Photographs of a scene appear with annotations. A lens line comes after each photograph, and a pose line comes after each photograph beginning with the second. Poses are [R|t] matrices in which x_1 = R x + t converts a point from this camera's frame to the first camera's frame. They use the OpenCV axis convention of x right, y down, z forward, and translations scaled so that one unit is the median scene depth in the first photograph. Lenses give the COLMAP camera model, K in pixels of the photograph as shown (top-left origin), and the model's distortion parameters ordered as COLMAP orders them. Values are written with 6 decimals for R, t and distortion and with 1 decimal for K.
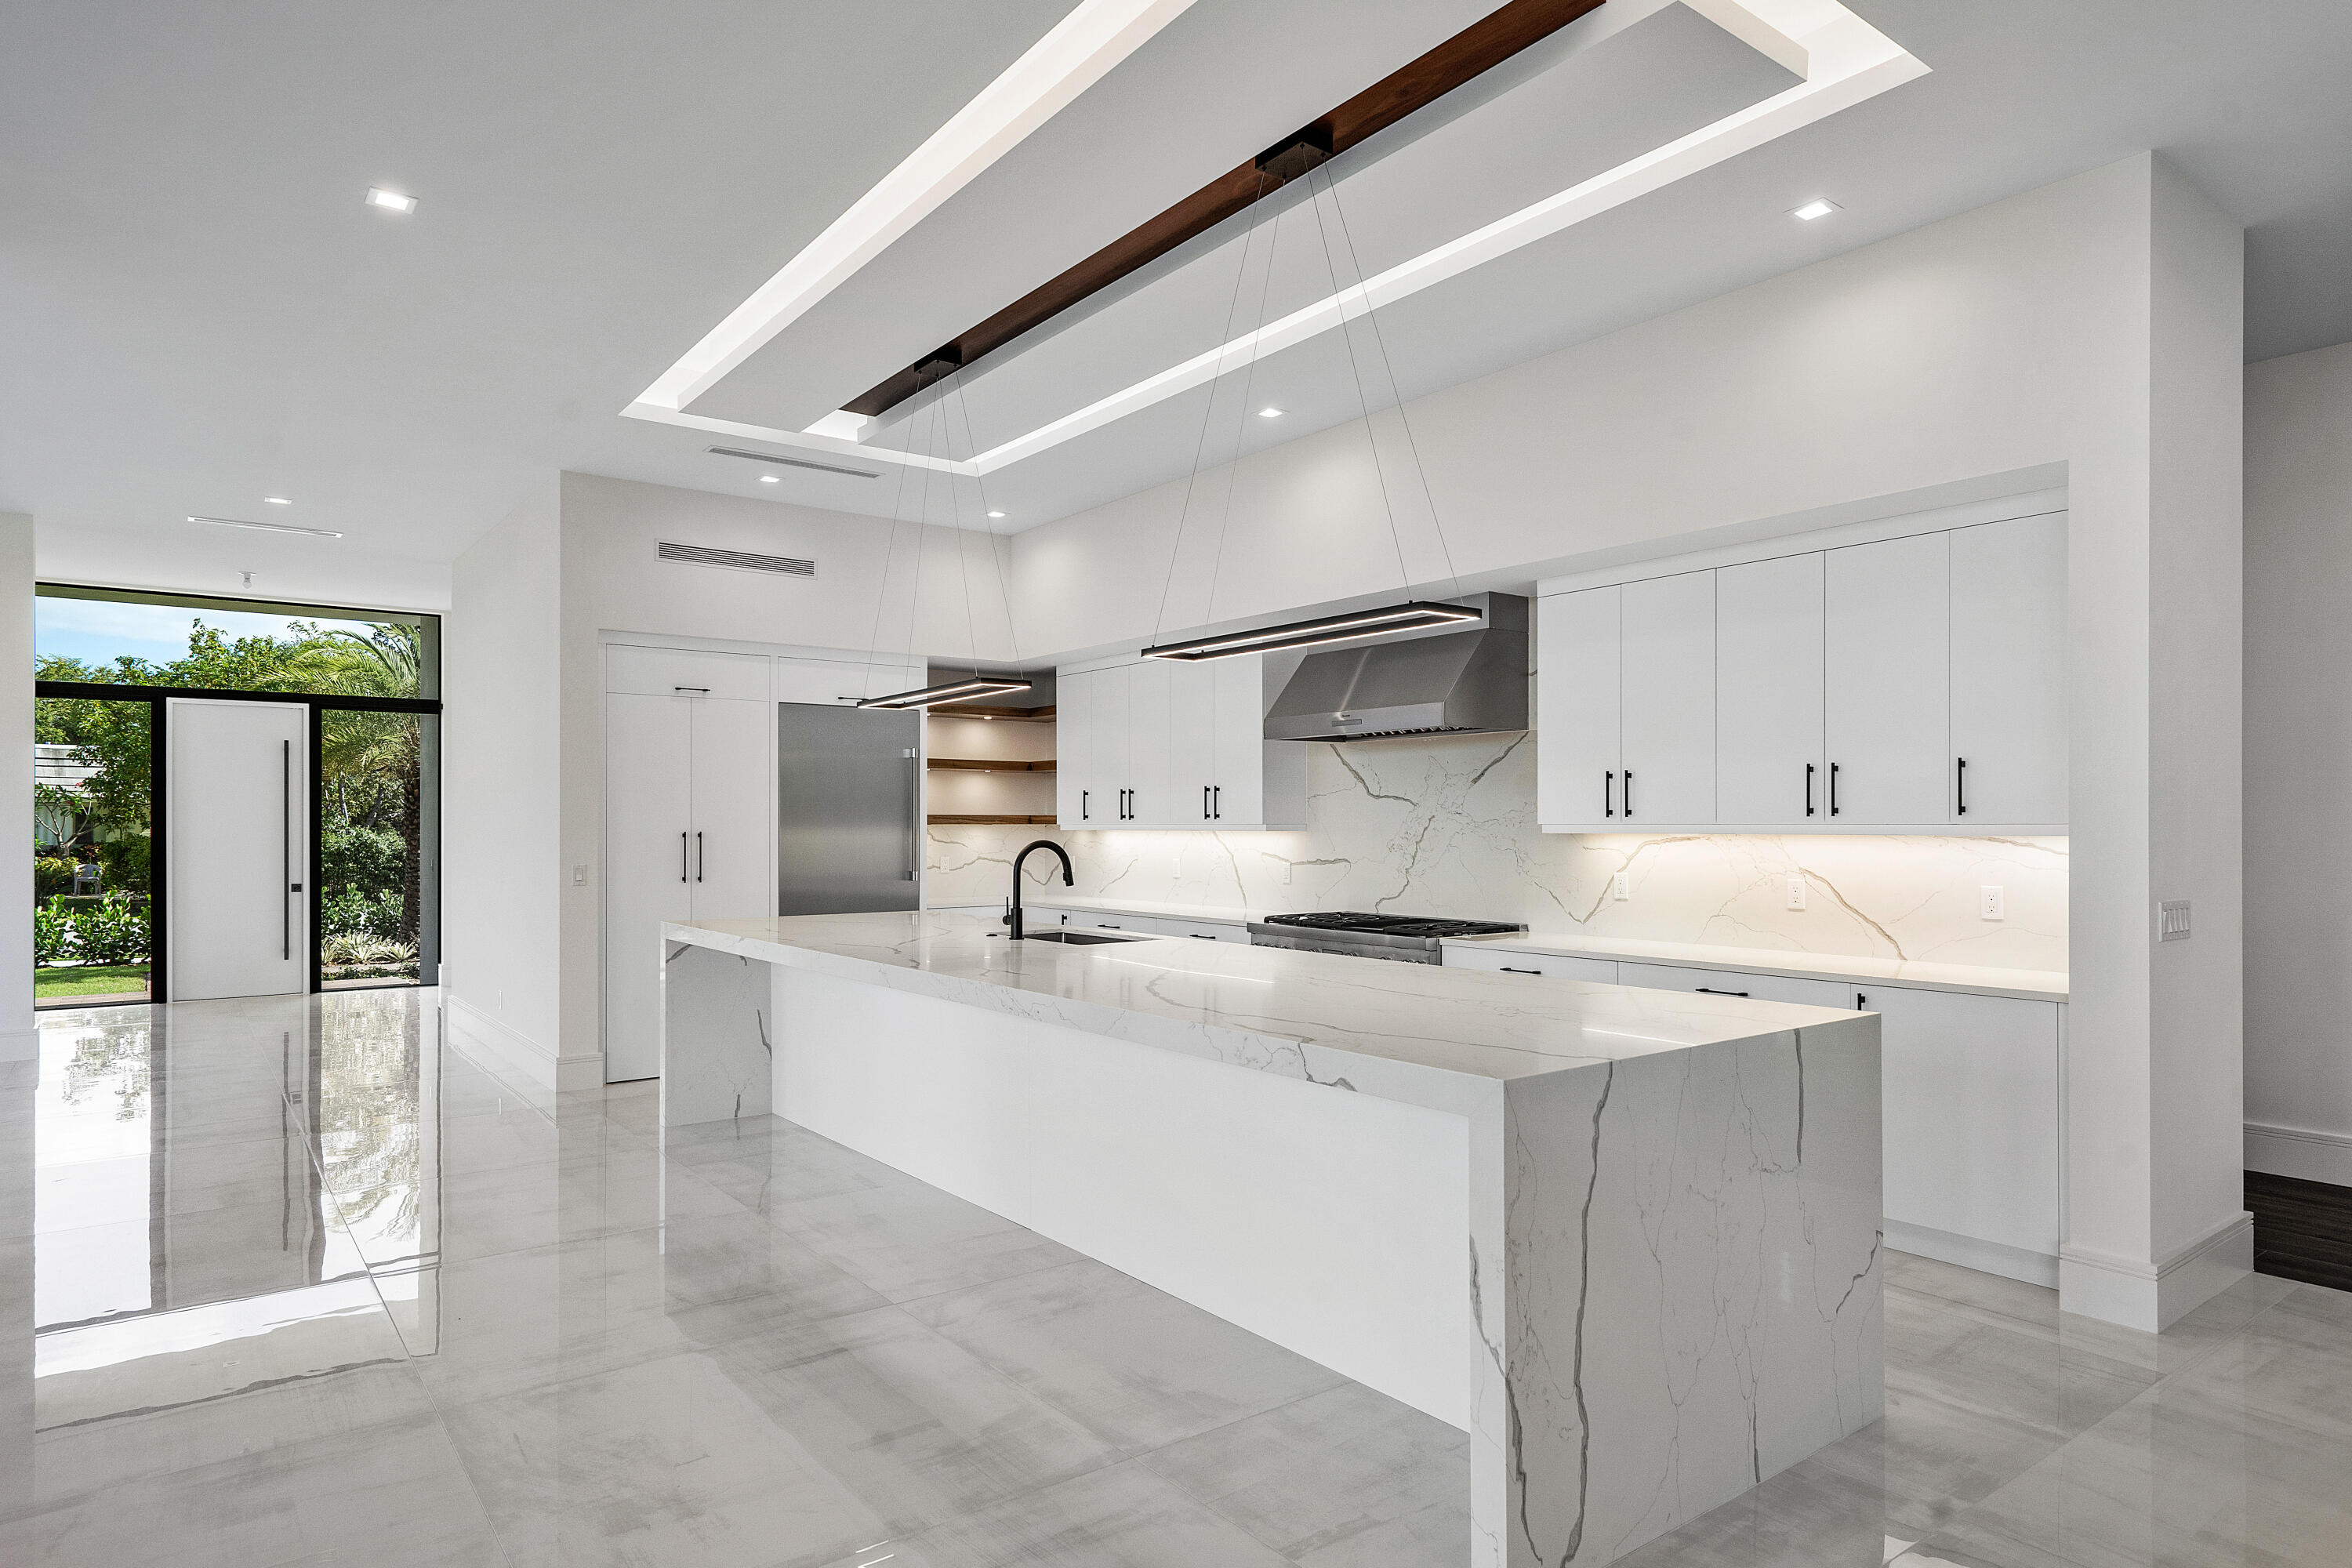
lens RADIAL K [[1350.0, 0, 1182.5], [0, 1350.0, 809.7], [0, 0, 1]] dist [-0.000185, 0.000097]
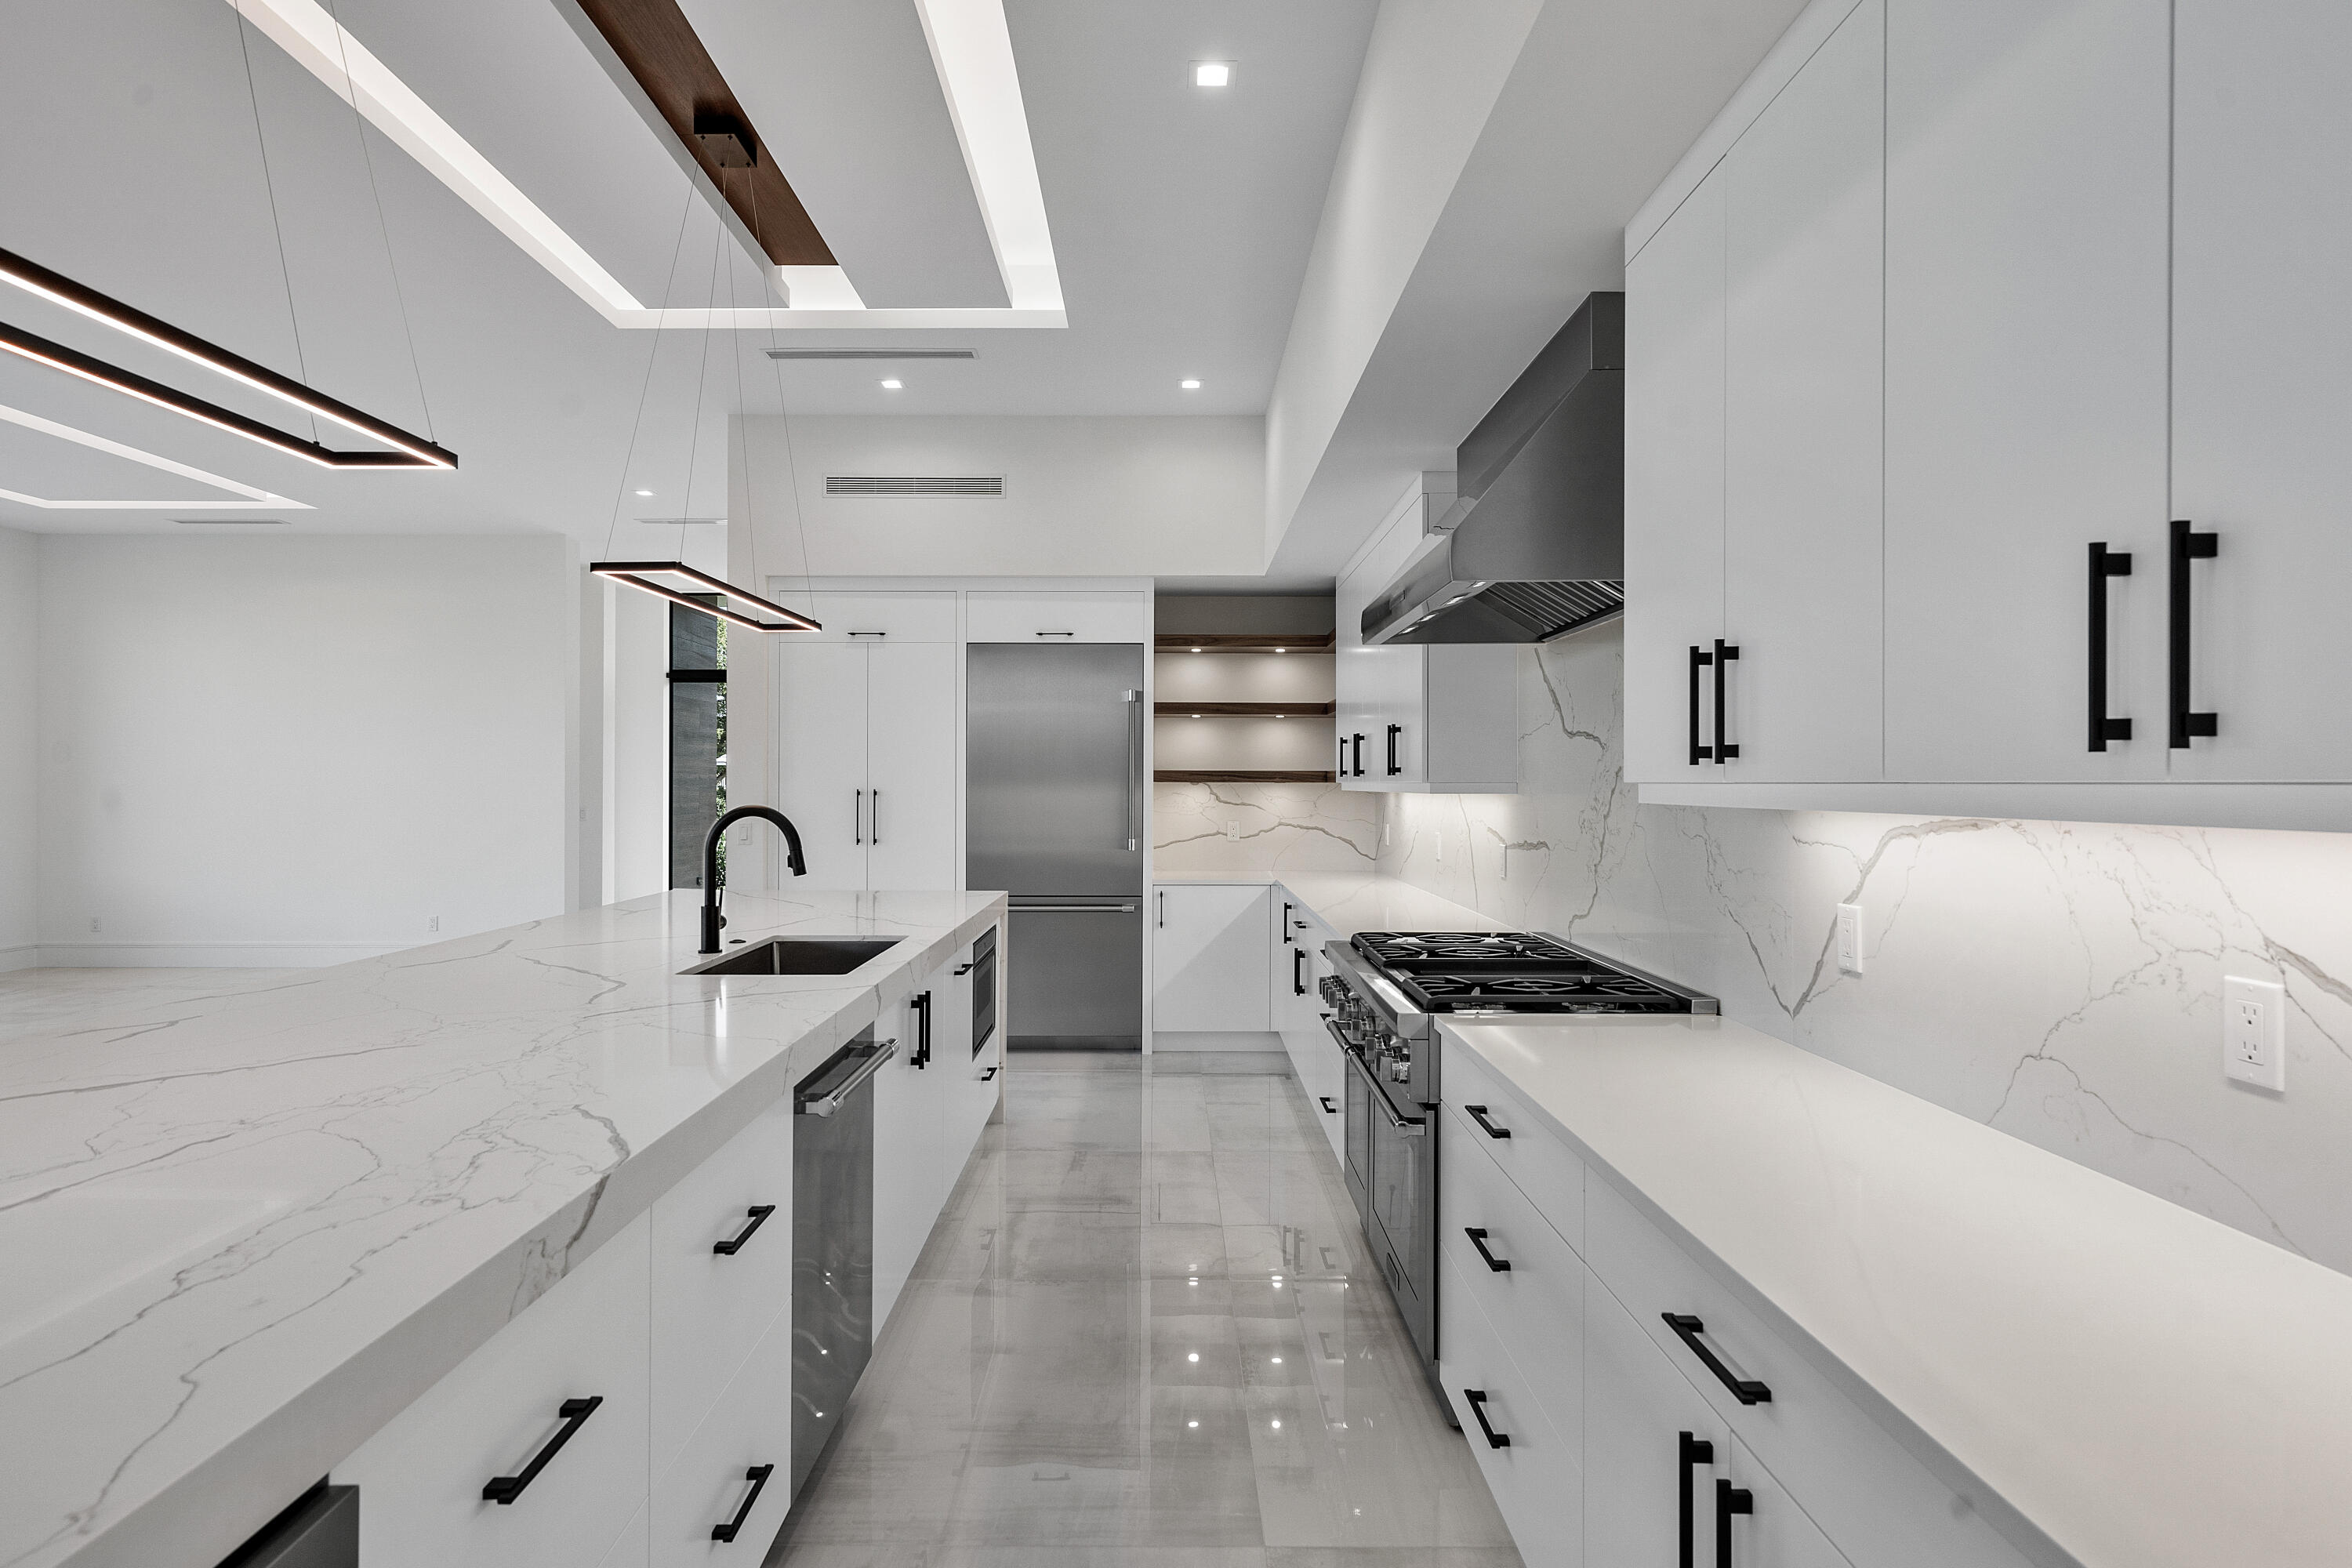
lens RADIAL K [[1223.9, 0, 1165.0], [0, 1223.9, 777.4], [0, 0, 1]] dist [-0.002744, 0.000315]
pose [[0.791610, -0.000595, -0.611027, 0.293805], [0.004459, 0.999979, 0.004804, 0.004841], [0.611011, -0.006527, 0.791595, 0.450988]]
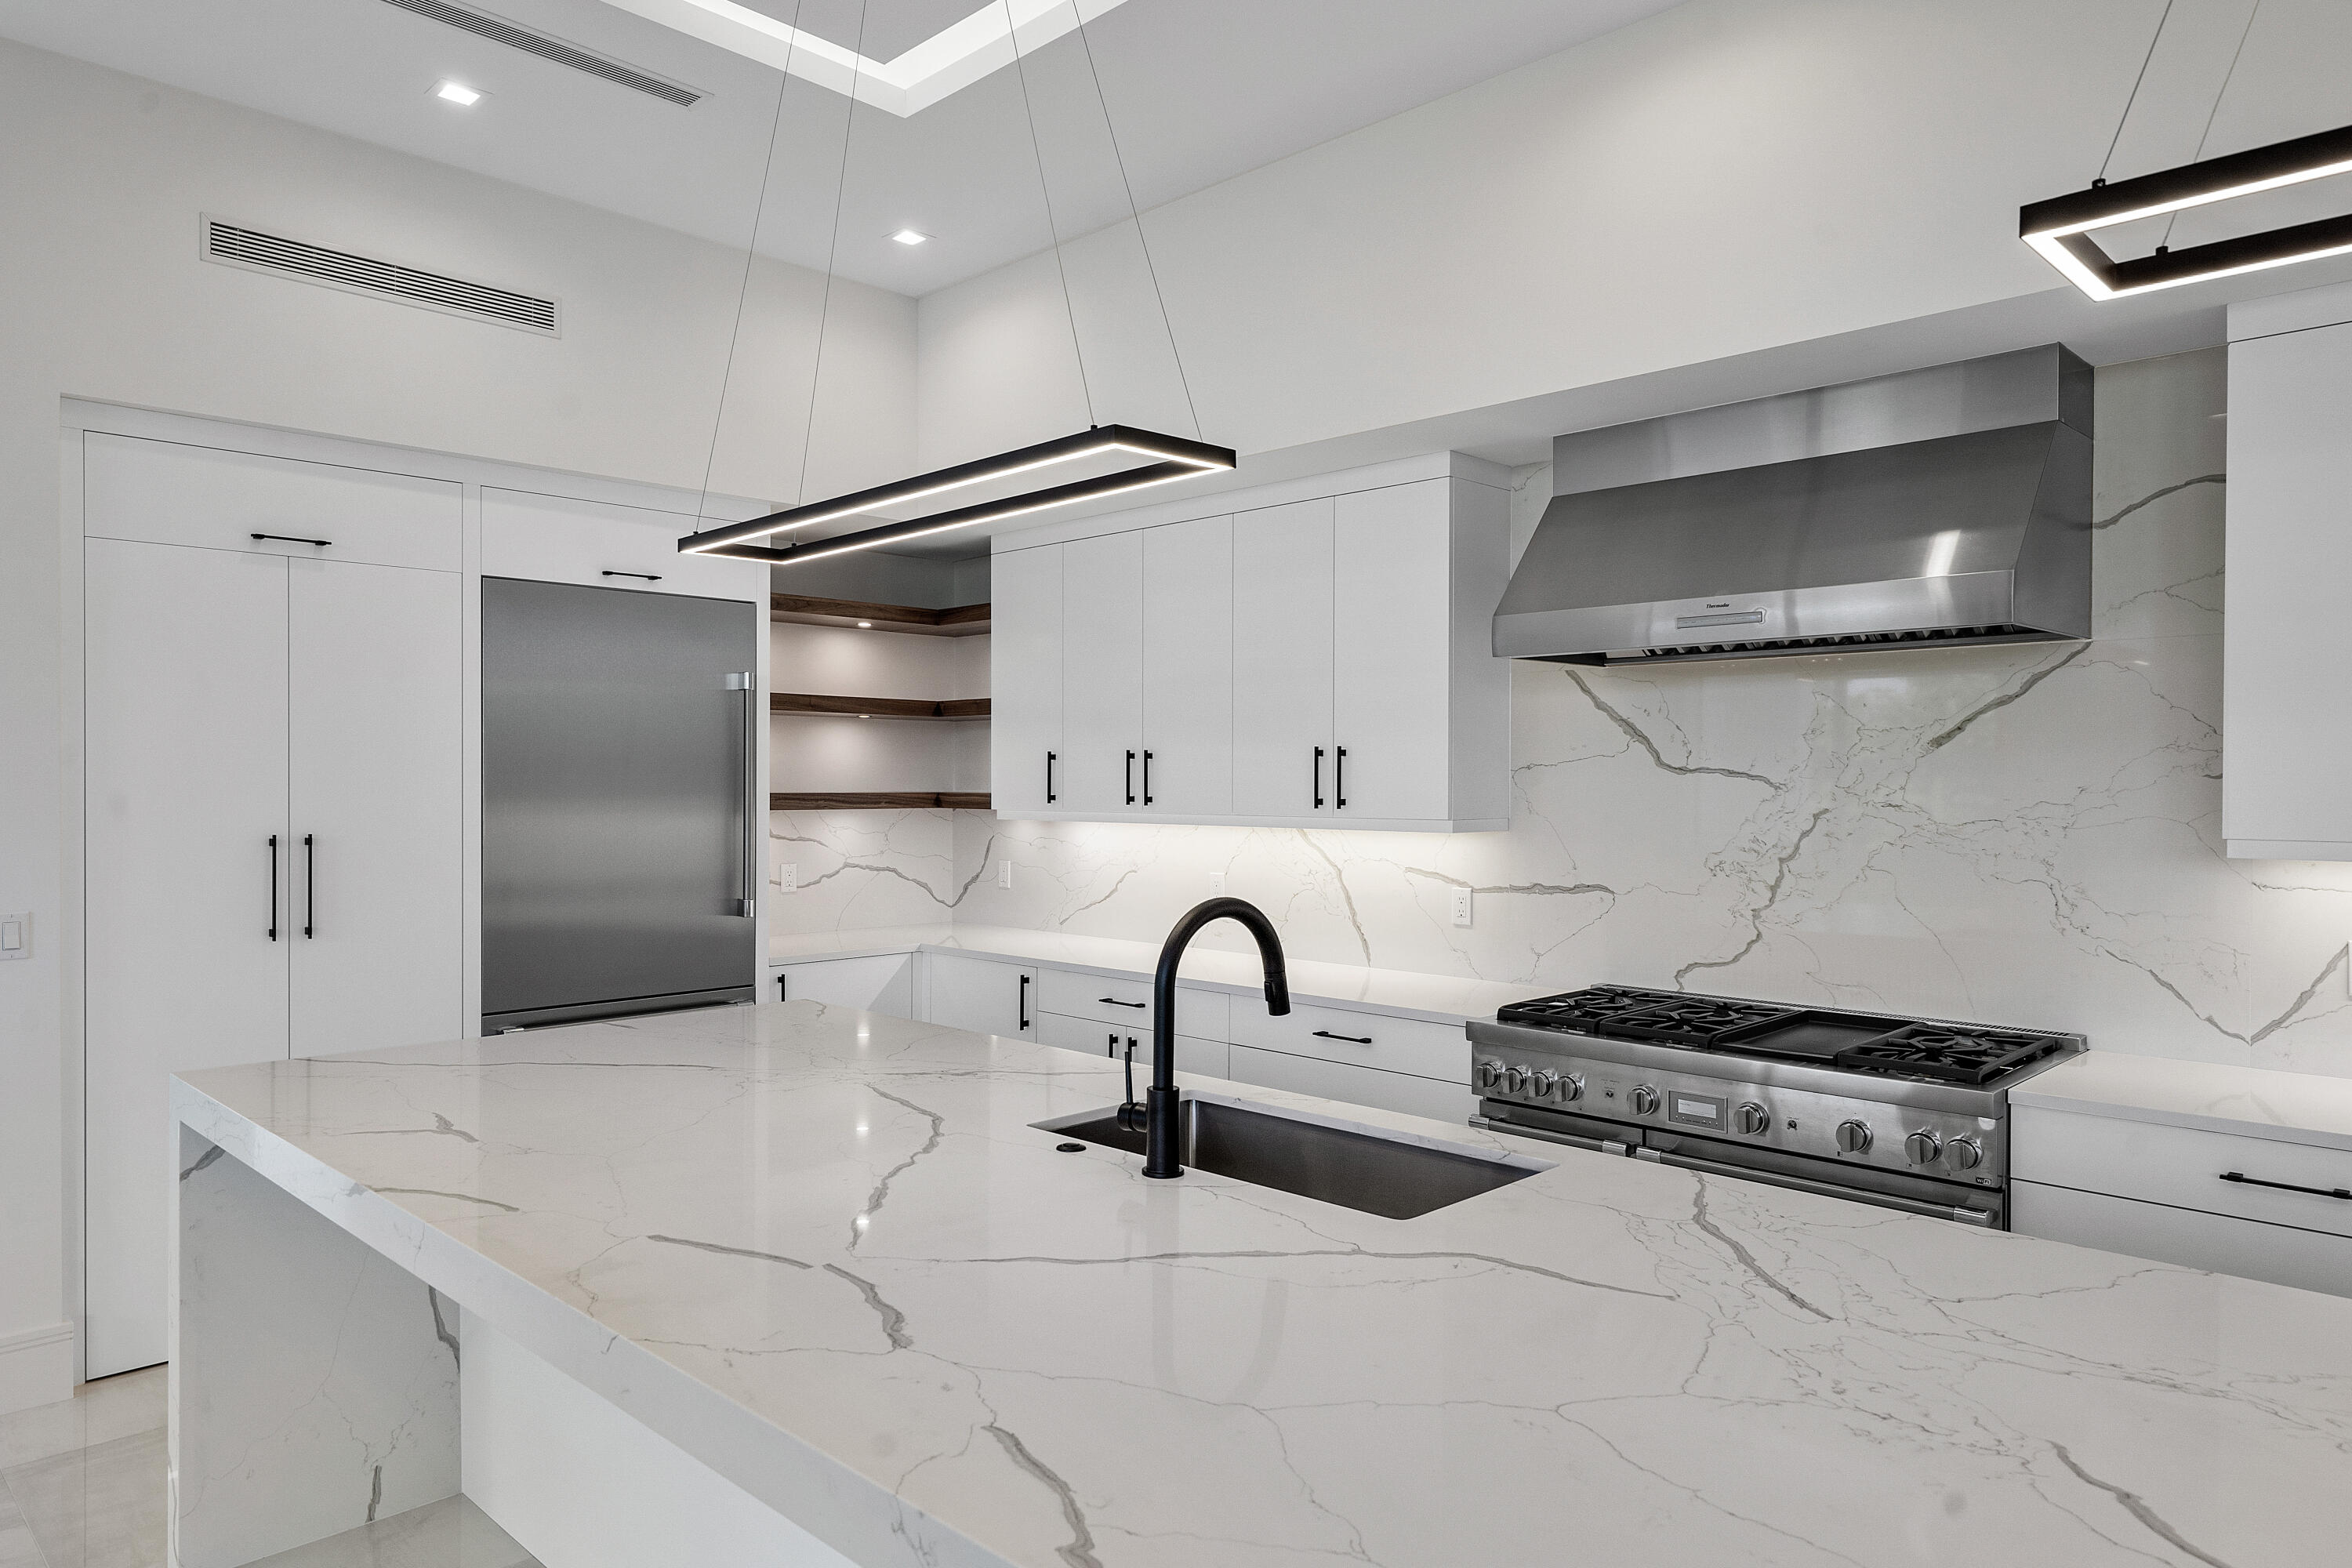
lens RADIAL K [[1467.4, 0, 1169.1], [0, 1467.4, 784.6], [0, 0, 1]] dist [0.009900, -0.002758]
pose [[0.990276, 0.002477, 0.139092, -0.121405], [-0.004425, 0.999896, 0.013701, -0.009915], [-0.139044, -0.014183, 0.990185, 0.420478]]
